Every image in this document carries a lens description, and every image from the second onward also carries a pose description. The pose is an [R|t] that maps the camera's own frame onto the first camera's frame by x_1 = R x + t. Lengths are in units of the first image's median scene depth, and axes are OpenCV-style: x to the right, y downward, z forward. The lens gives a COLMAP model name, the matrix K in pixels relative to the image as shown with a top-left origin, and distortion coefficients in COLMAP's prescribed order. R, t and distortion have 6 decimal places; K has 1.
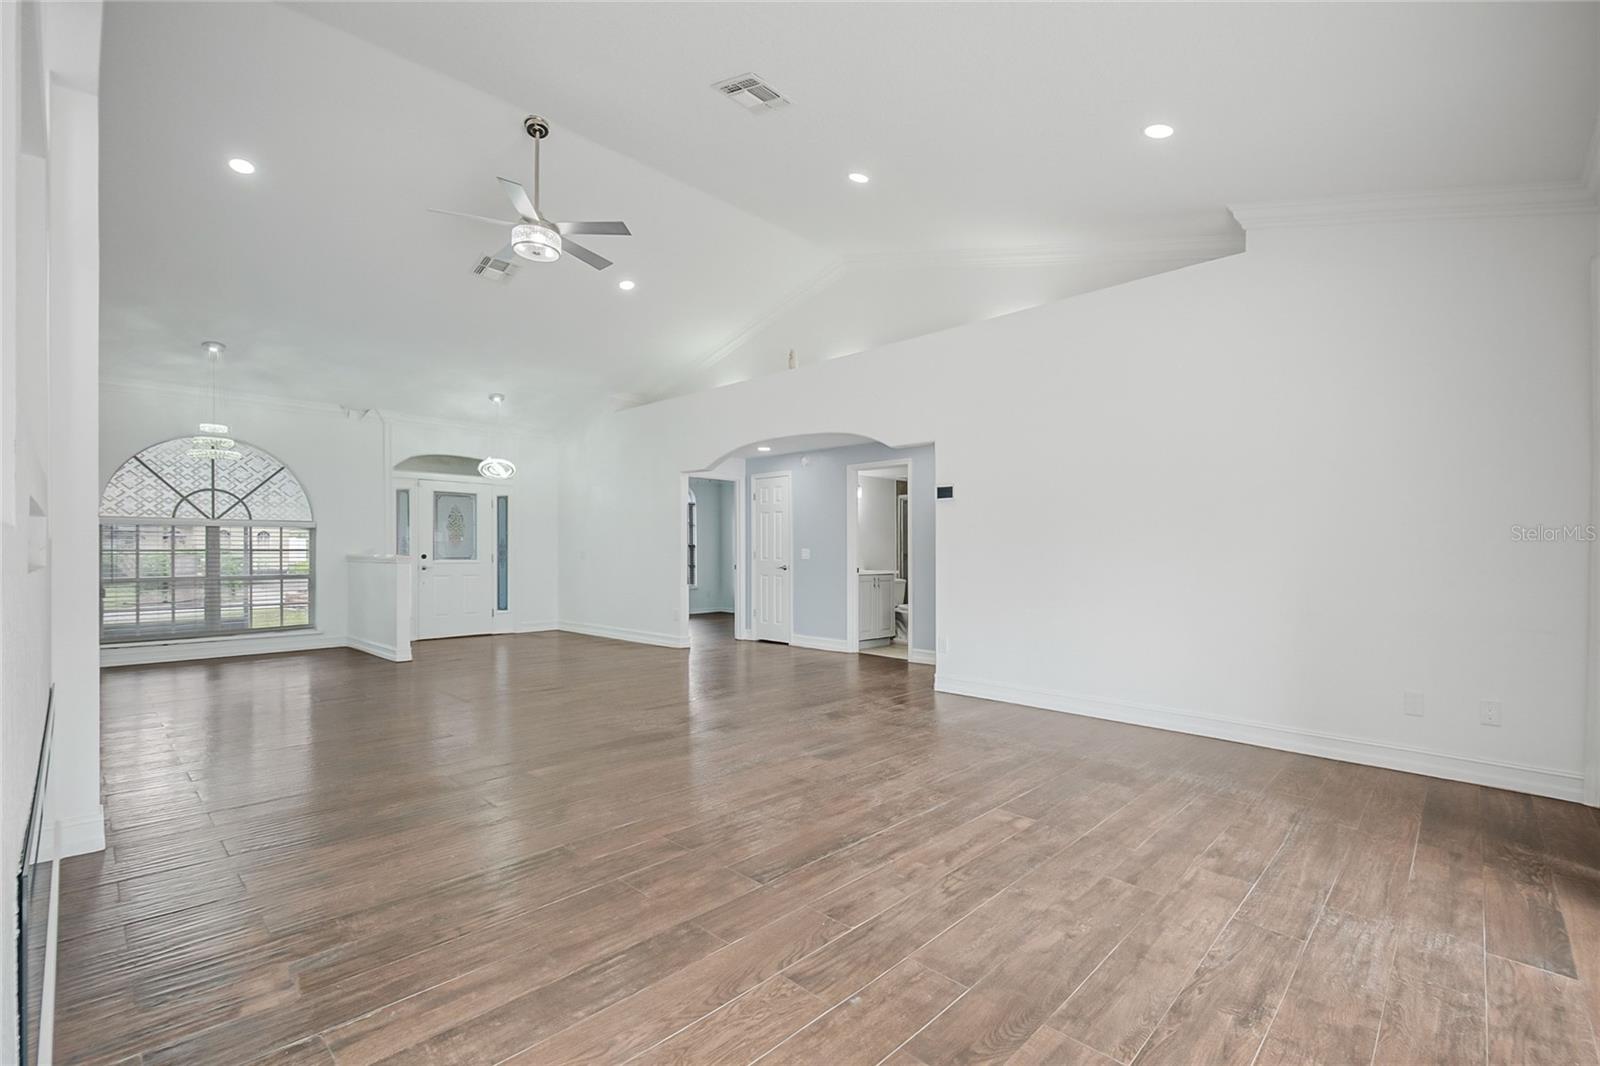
lens RADIAL K [[710.2, 0, 795.7], [0, 710.2, 541.1], [0, 0, 1]] dist [0.004772, -0.002324]
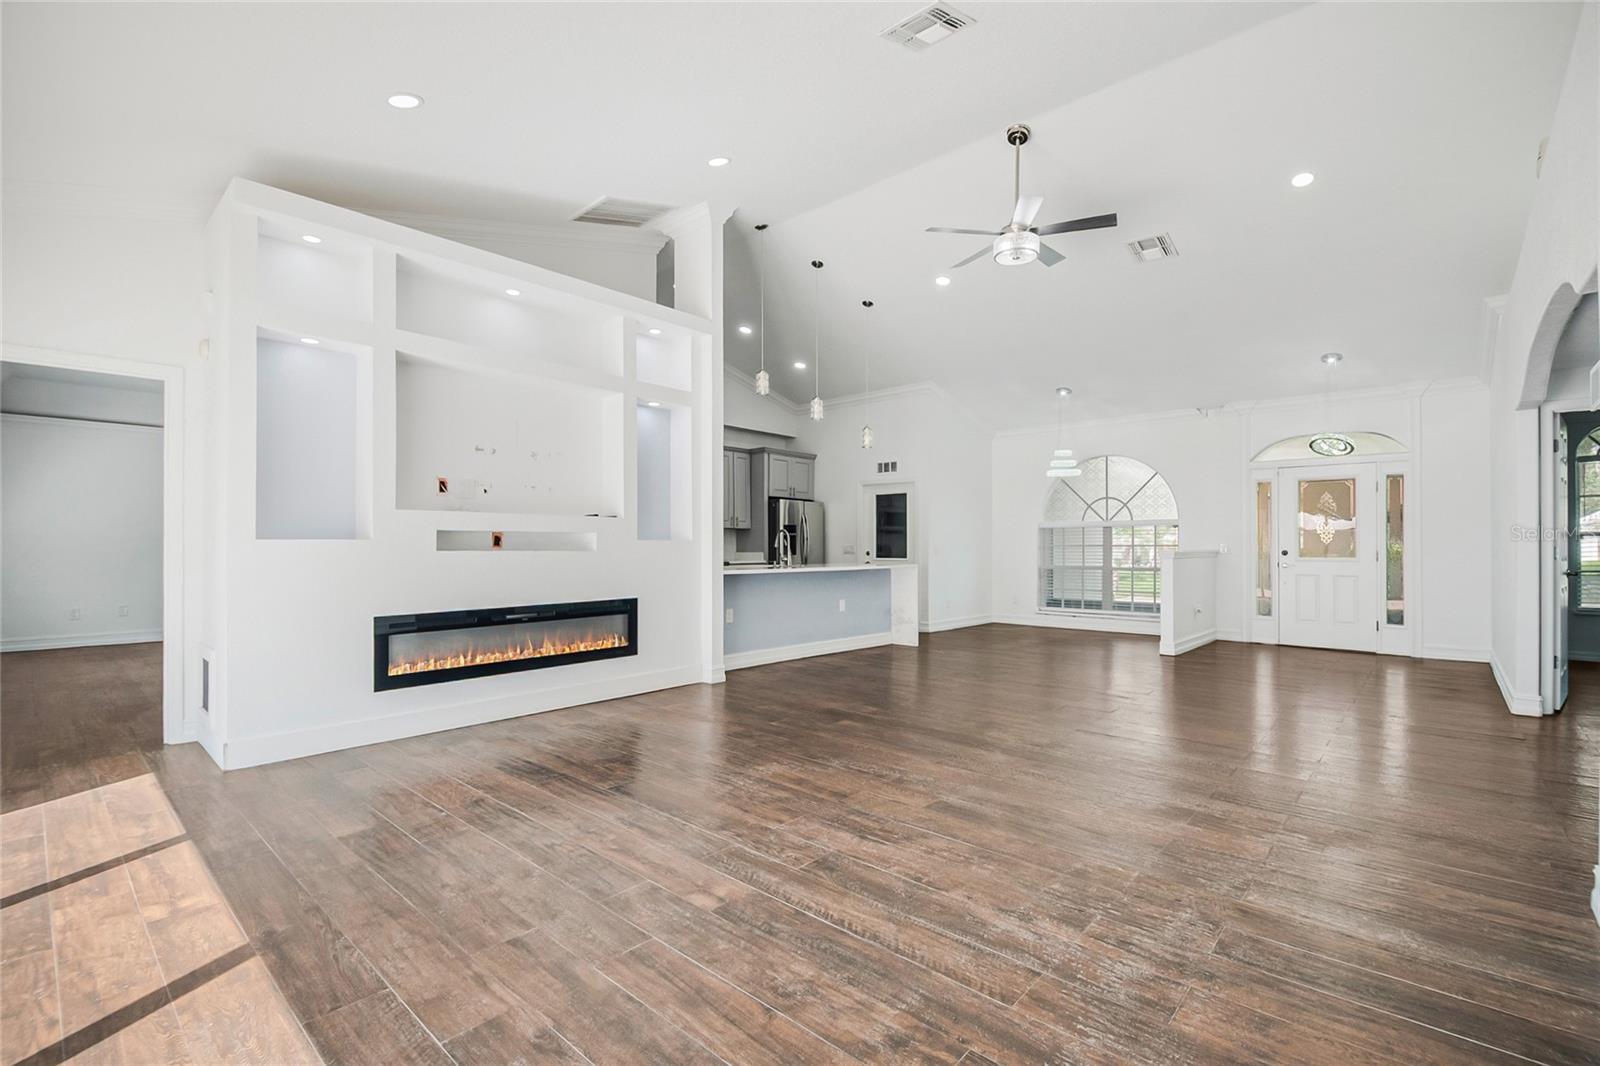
lens RADIAL K [[710.2, 0, 805.5], [0, 710.2, 540.4], [0, 0, 1]] dist [0.004772, -0.002324]
pose [[0.043588, -0.009610, -0.999003, 1.039750], [0.013871, 0.999863, -0.009013, 0.017089], [0.998953, -0.013464, 0.043715, 1.030934]]
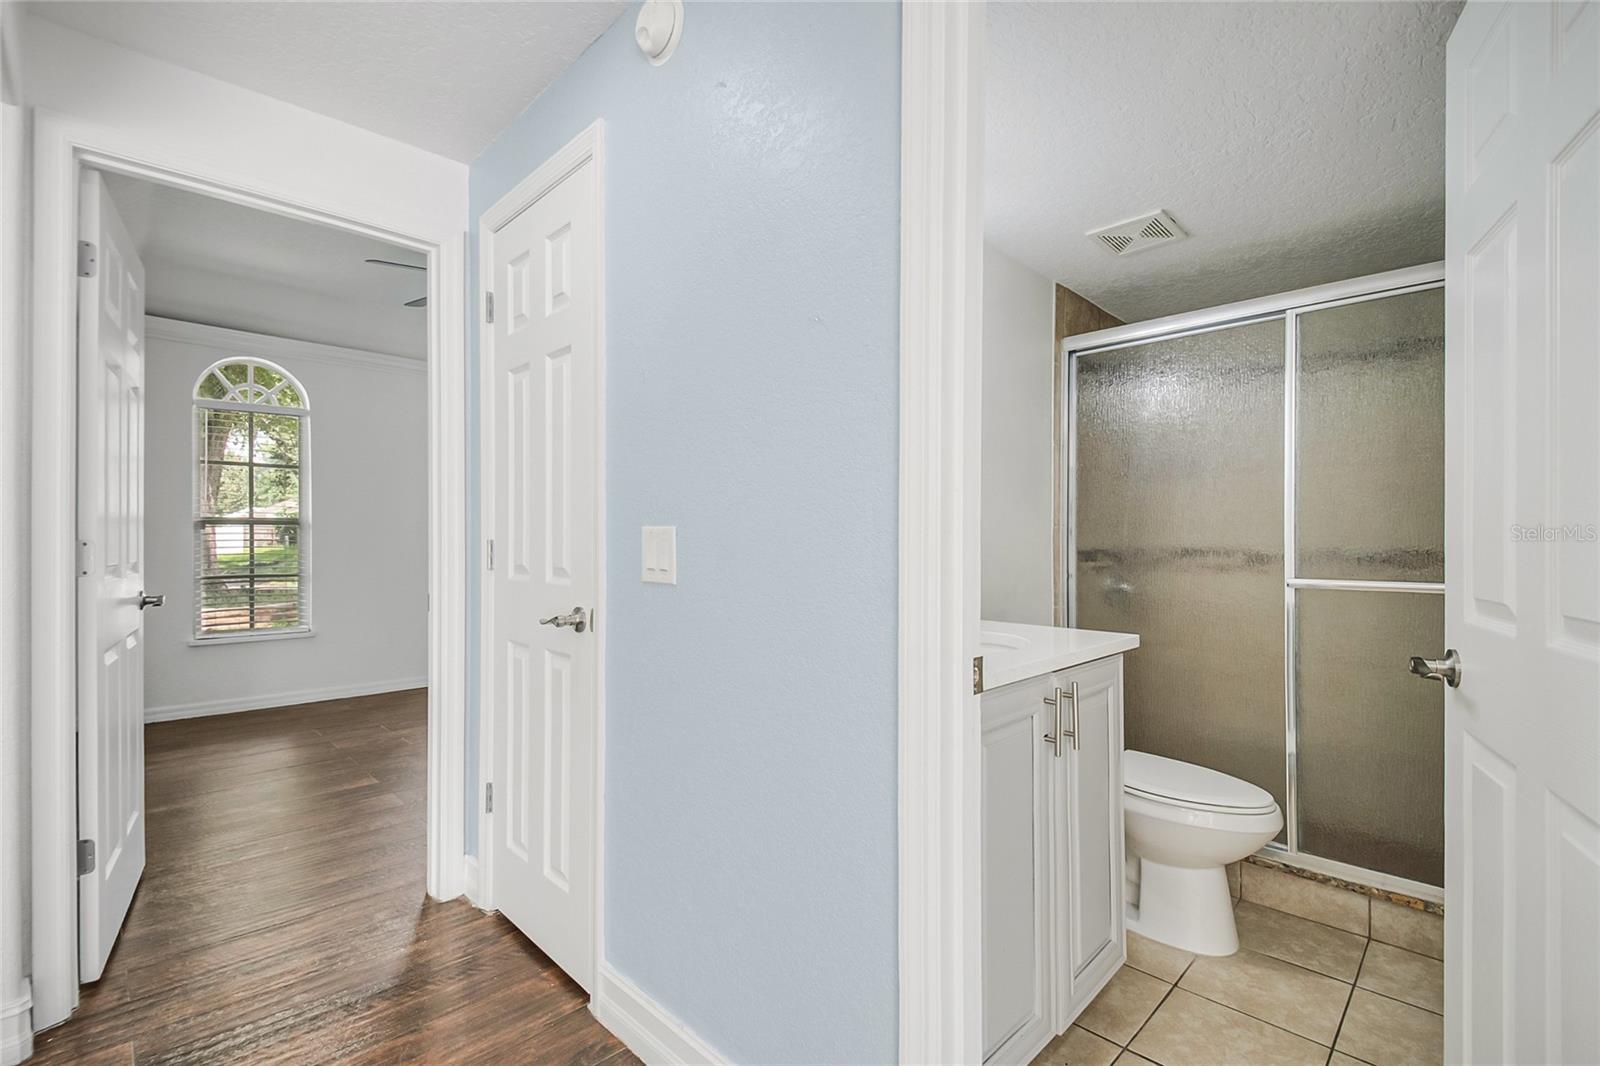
lens RADIAL K [[710.2, 0, 789.8], [0, 710.2, 527.8], [0, 0, 1]] dist [0.004772, -0.002324]
pose [[0.999613, -0.006251, -0.027101, 0.133653], [0.006217, 0.999980, -0.001343, 0.032689], [0.027109, 0.001174, 0.999632, 2.184640]]
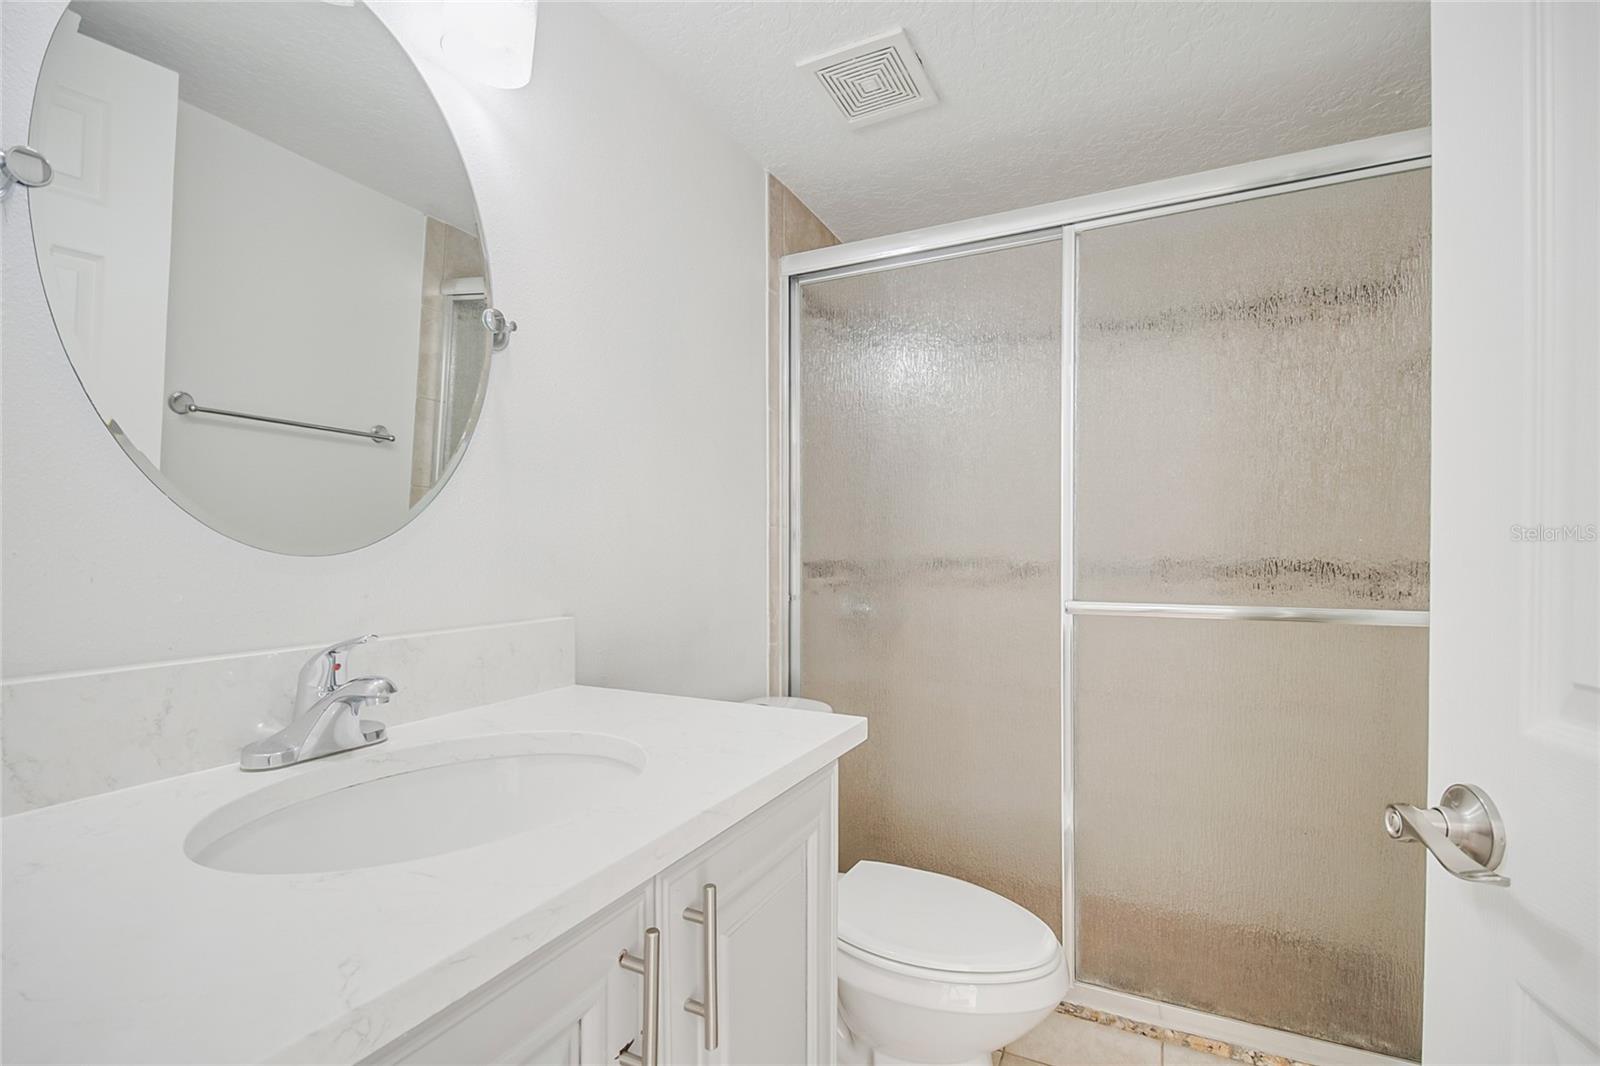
lens RADIAL K [[710.2, 0, 804.7], [0, 710.2, 541.4], [0, 0, 1]] dist [0.004772, -0.002324]
pose [[0.953154, -0.005597, 0.302435, 0.280131], [0.003905, 0.999973, 0.006198, 0.039515], [-0.302461, -0.004727, 0.953150, 2.478500]]
